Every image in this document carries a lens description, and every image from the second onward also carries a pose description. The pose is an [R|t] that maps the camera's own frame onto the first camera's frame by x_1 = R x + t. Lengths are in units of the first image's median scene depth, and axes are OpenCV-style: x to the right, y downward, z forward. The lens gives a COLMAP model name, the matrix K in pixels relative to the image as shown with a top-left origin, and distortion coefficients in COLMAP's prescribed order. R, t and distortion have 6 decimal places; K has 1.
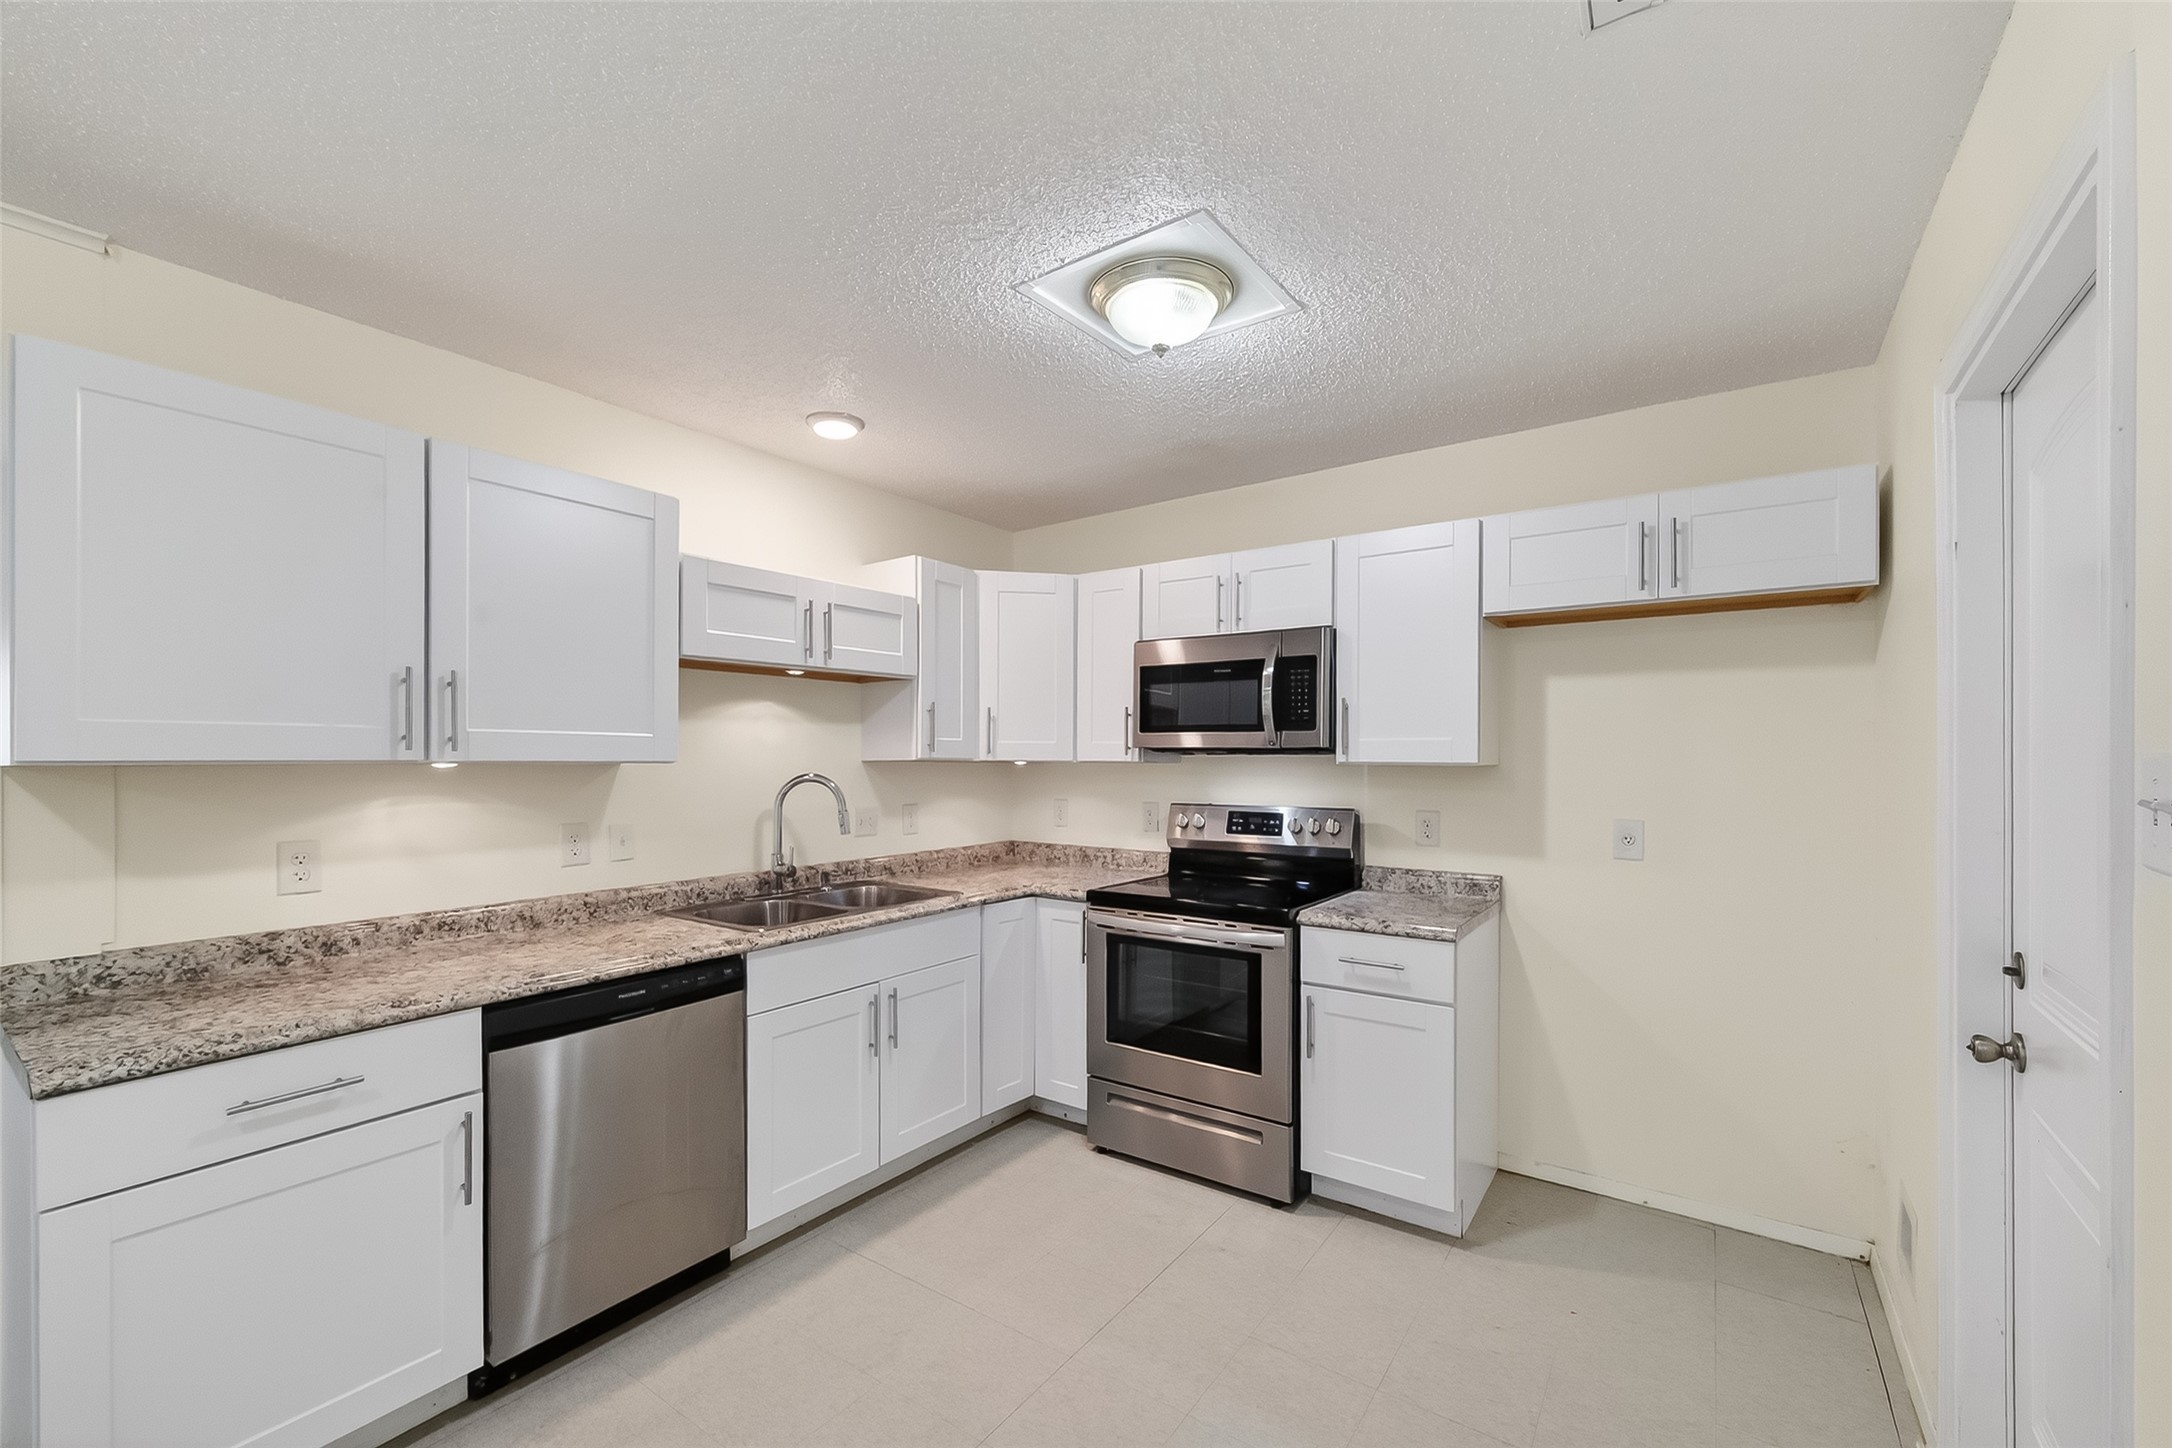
lens RADIAL K [[882.6, 0, 1087.9], [0, 882.6, 757.7], [0, 0, 1]] dist [0.001610, 0.000000]
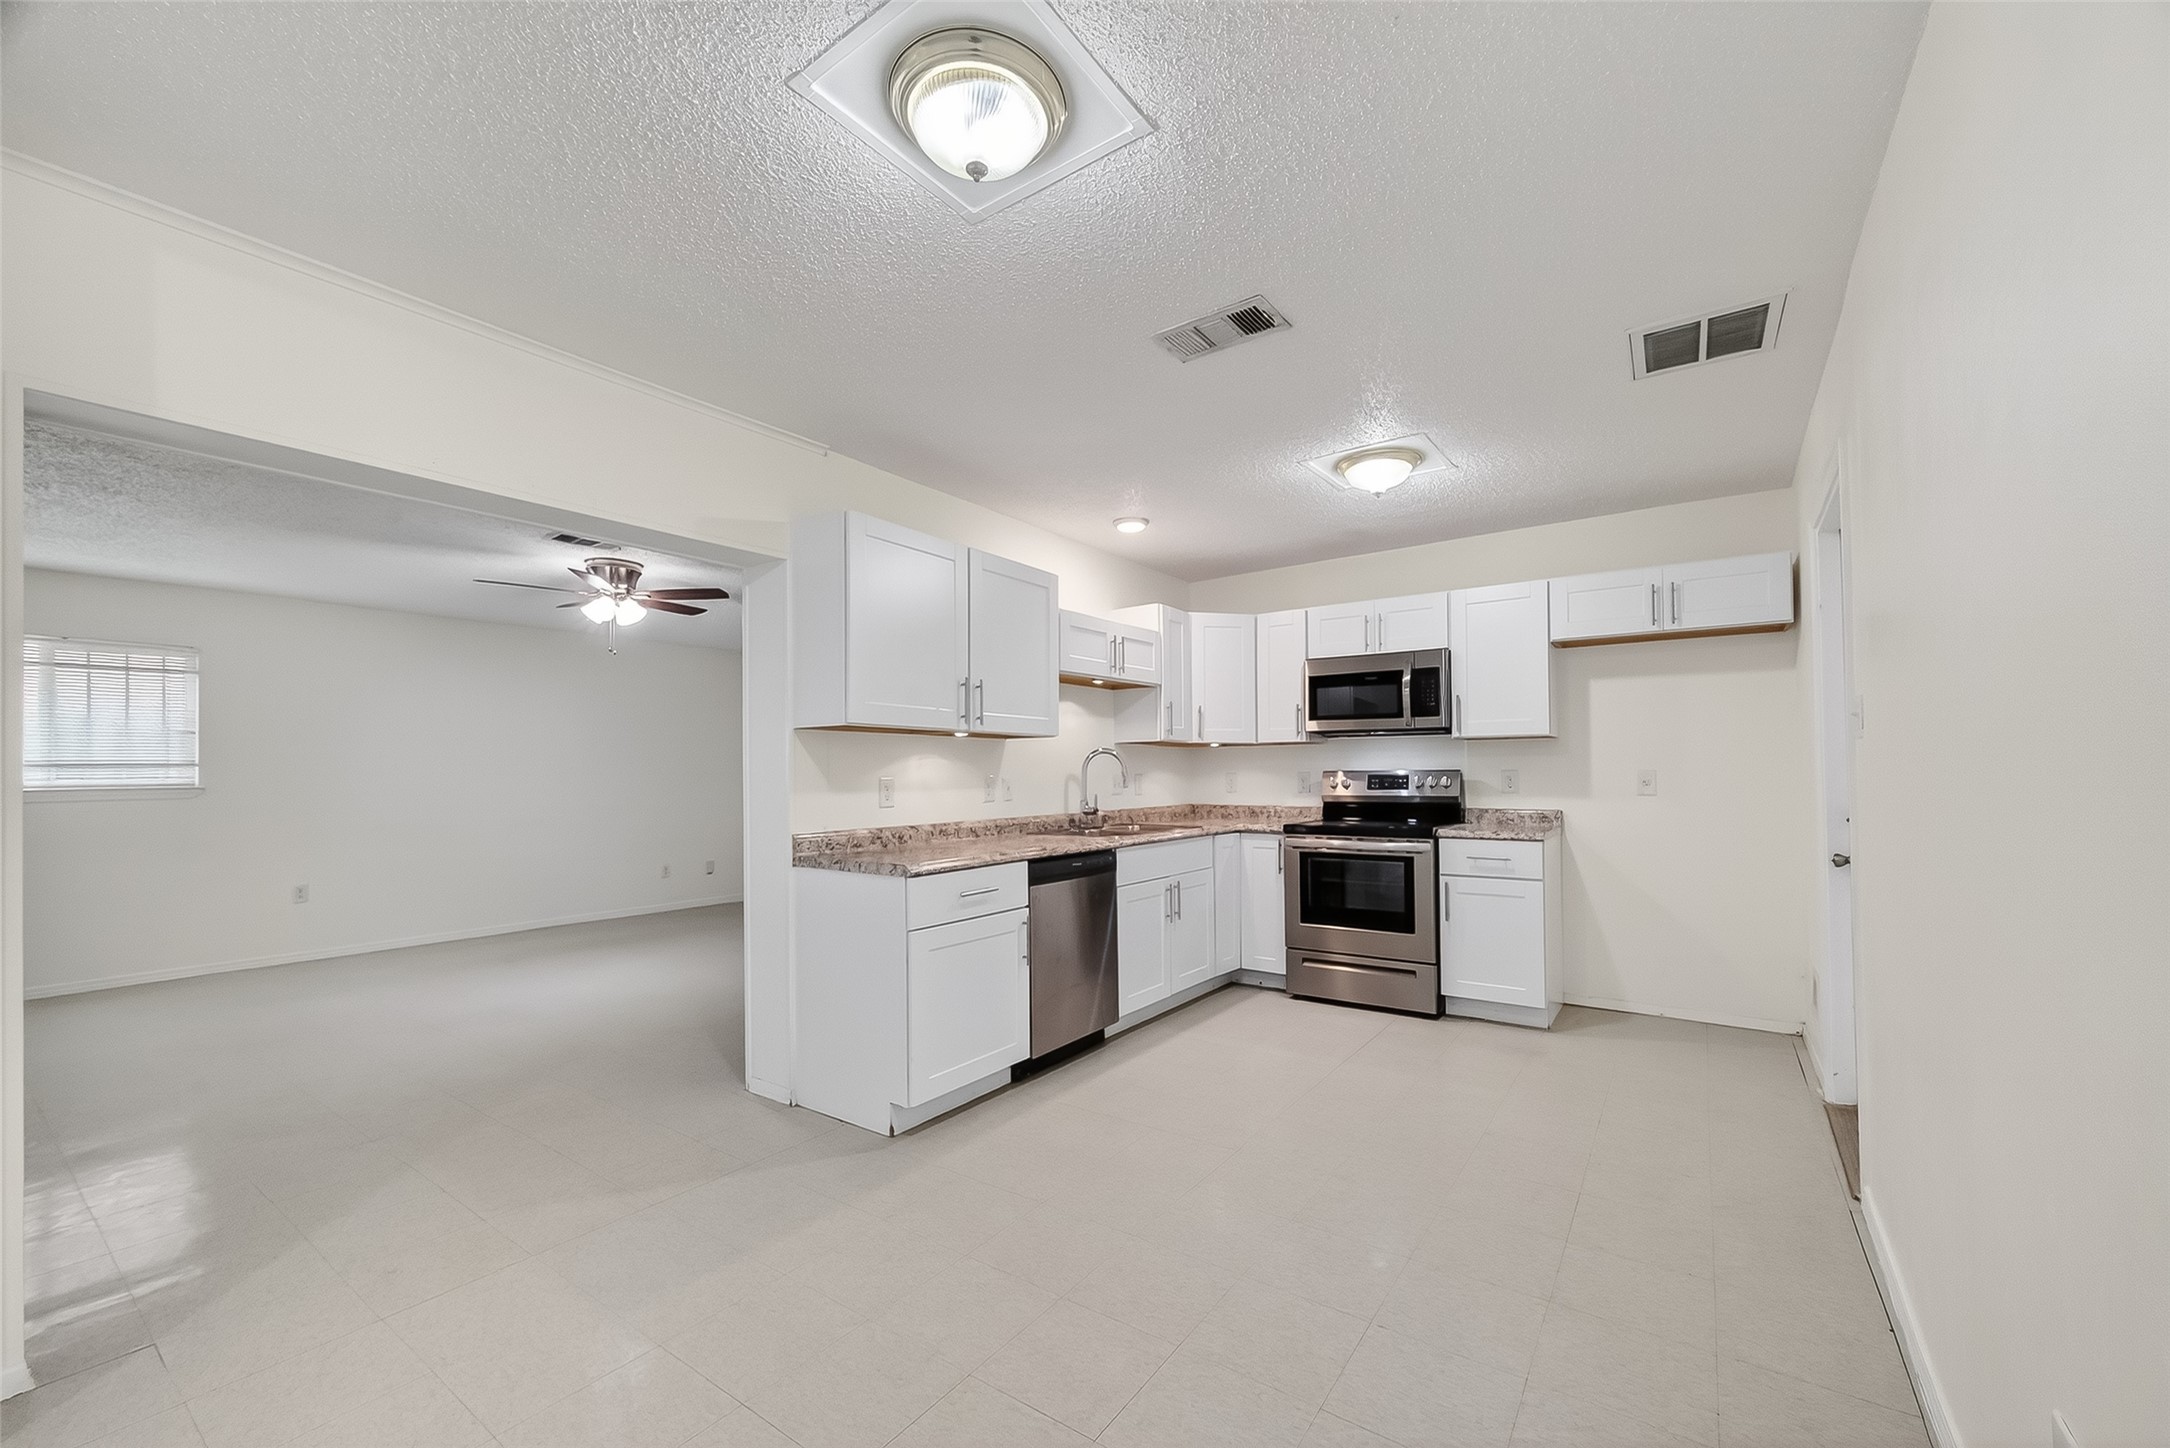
lens RADIAL K [[851.4, 0, 1086.5], [0, 851.4, 756.5], [0, 0, 1]] dist [-0.000667, -0.000025]
pose [[0.999929, -0.008195, -0.008668, -0.362976], [0.008023, 0.999772, -0.019765, 0.067183], [0.008828, 0.019694, 0.999767, -0.513533]]
